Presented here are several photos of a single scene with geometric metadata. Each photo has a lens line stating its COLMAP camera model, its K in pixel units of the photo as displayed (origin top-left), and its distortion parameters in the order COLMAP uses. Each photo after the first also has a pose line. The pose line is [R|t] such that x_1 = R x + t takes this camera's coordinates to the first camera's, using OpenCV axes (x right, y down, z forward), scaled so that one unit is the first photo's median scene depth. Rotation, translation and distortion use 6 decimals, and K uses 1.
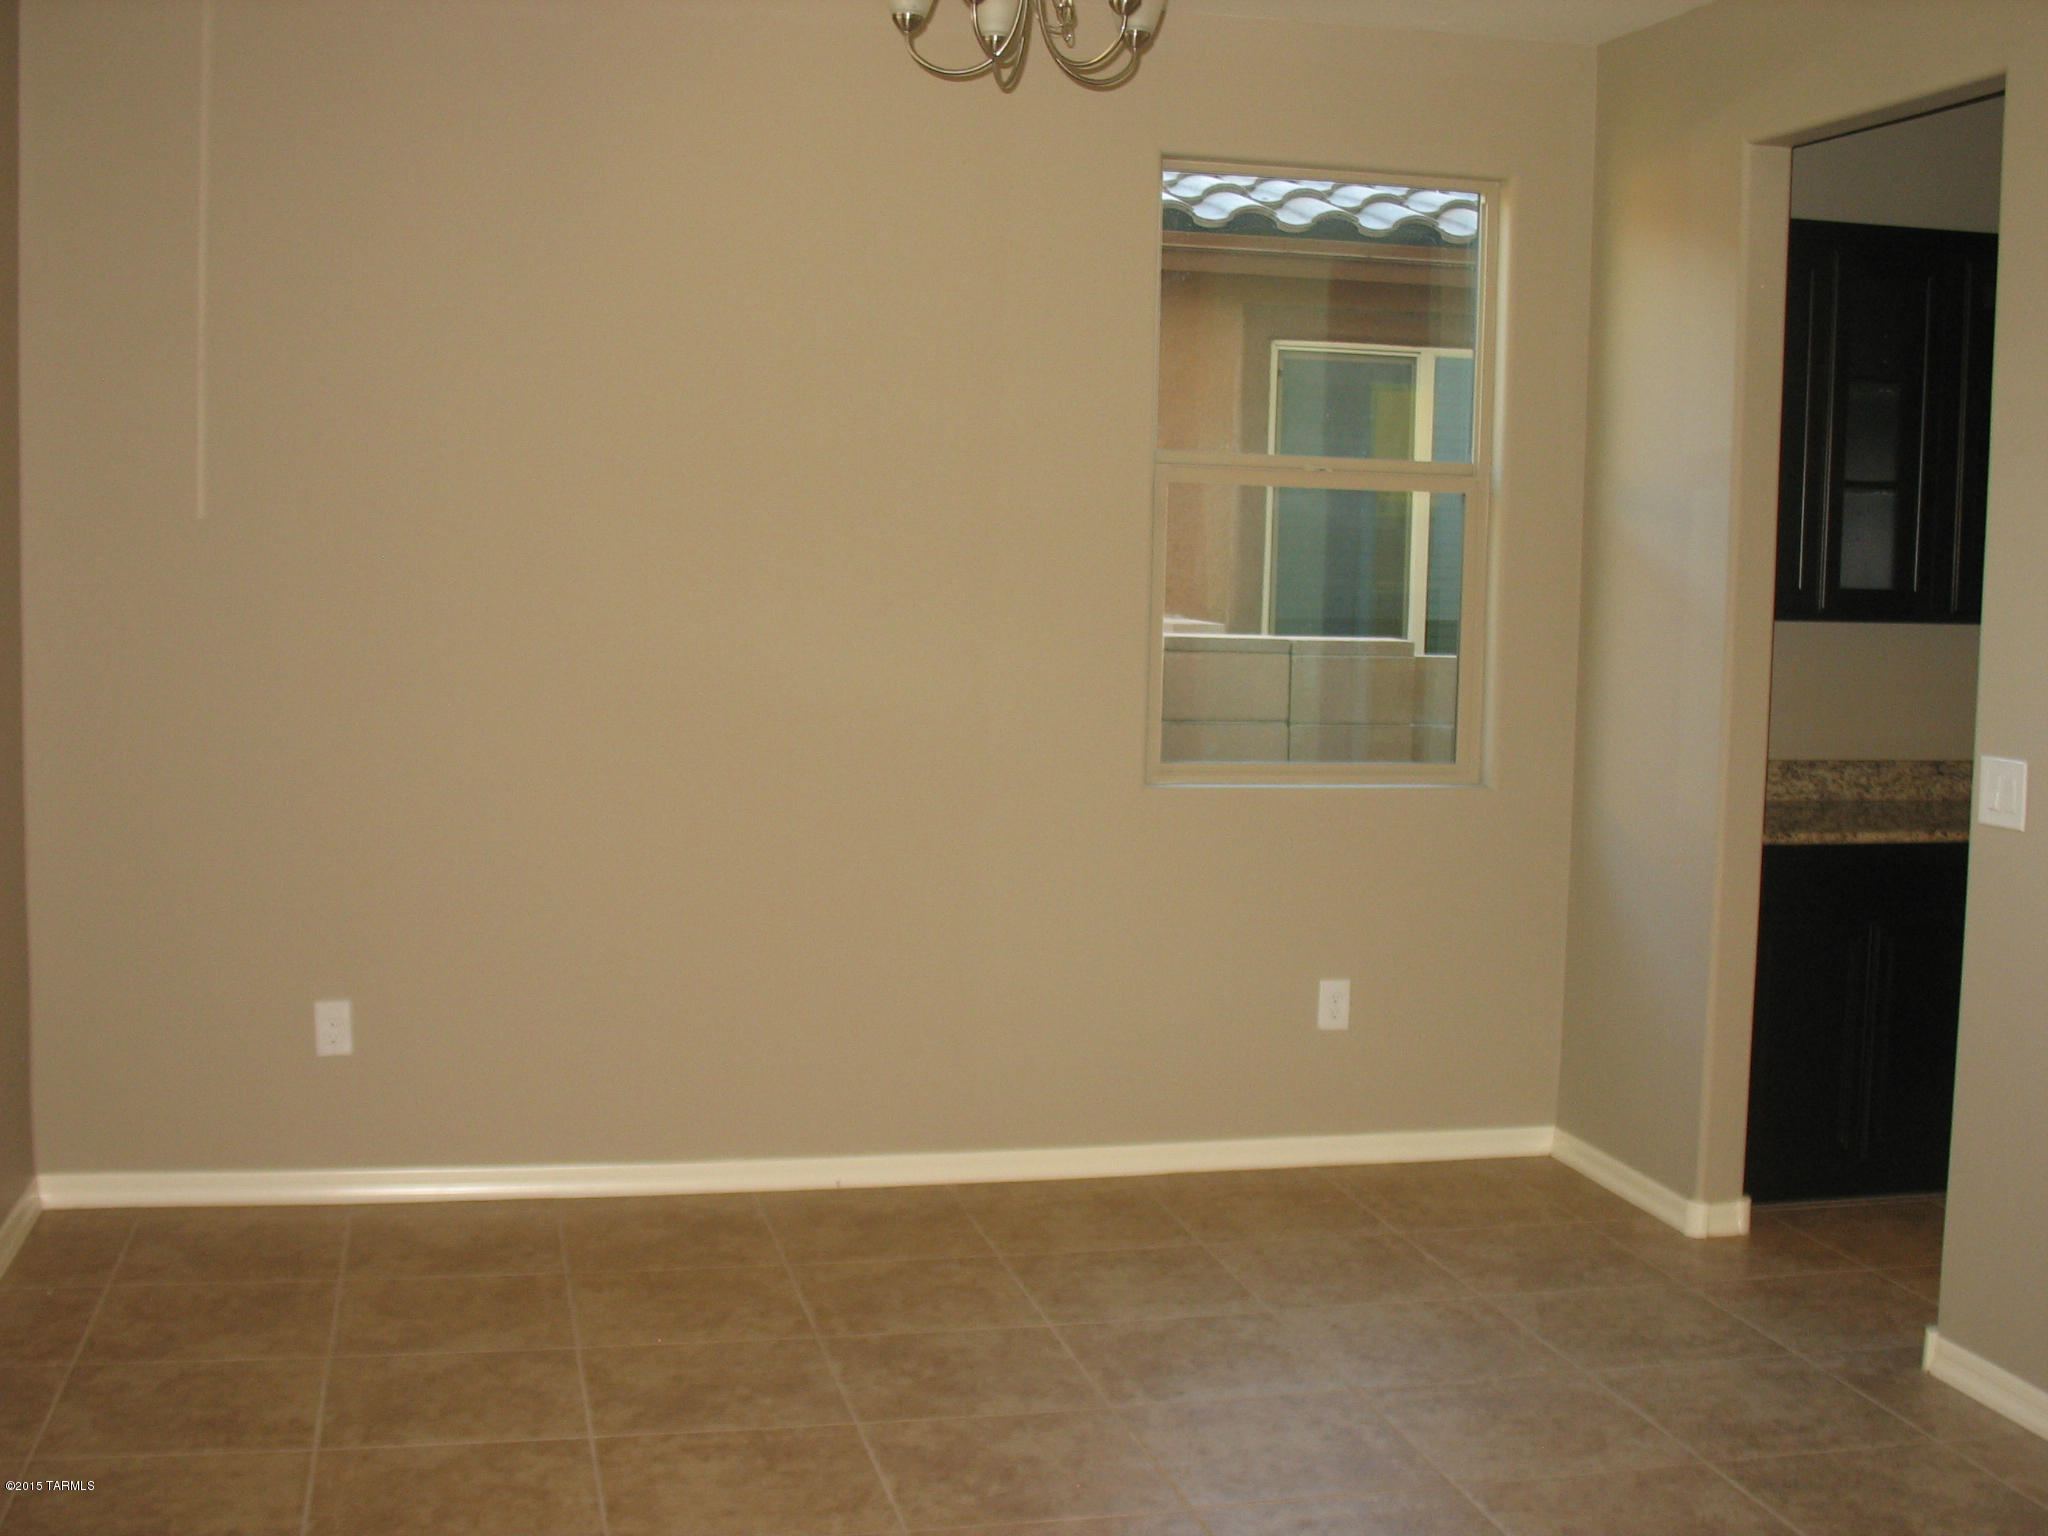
lens RADIAL K [[2376.5, 0, 1022.3], [0, 2376.5, 768.2], [0, 0, 1]] dist [-0.106812, 0.000000]
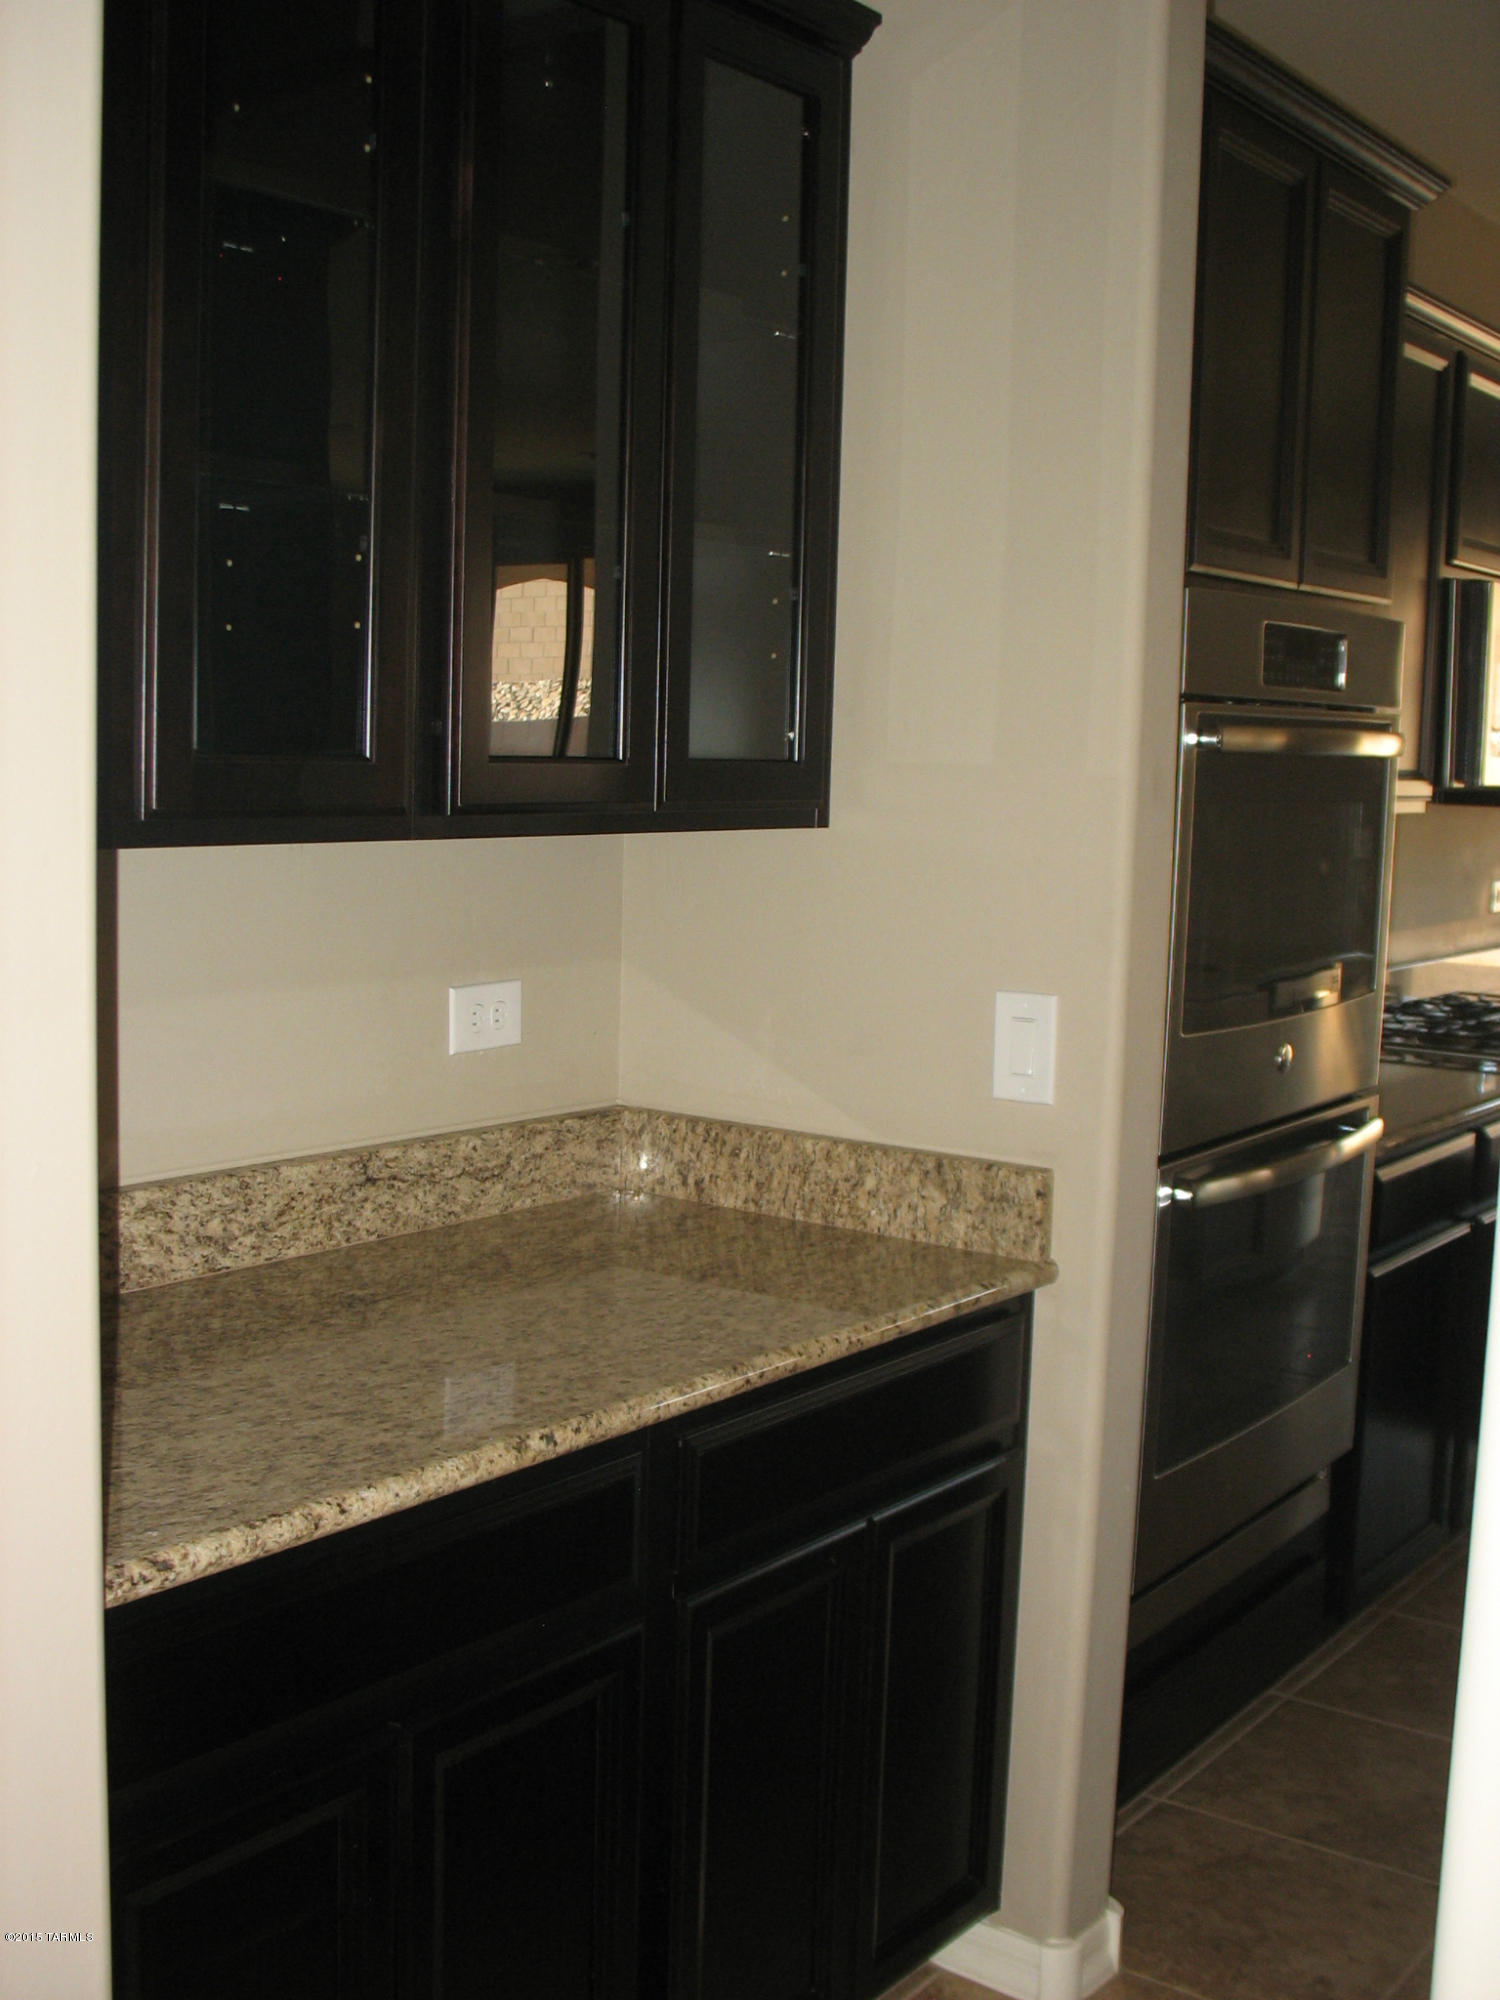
lens RADIAL K [[2320.8, 0, 747.2], [0, 2320.8, 1002.2], [0, 0, 1]] dist [-0.106812, 0.000000]
pose [[0.754609, -0.055944, 0.653785, 0.171956], [0.037716, 0.998410, 0.041901, -0.045798], [-0.655090, -0.006961, 0.755519, 0.642061]]
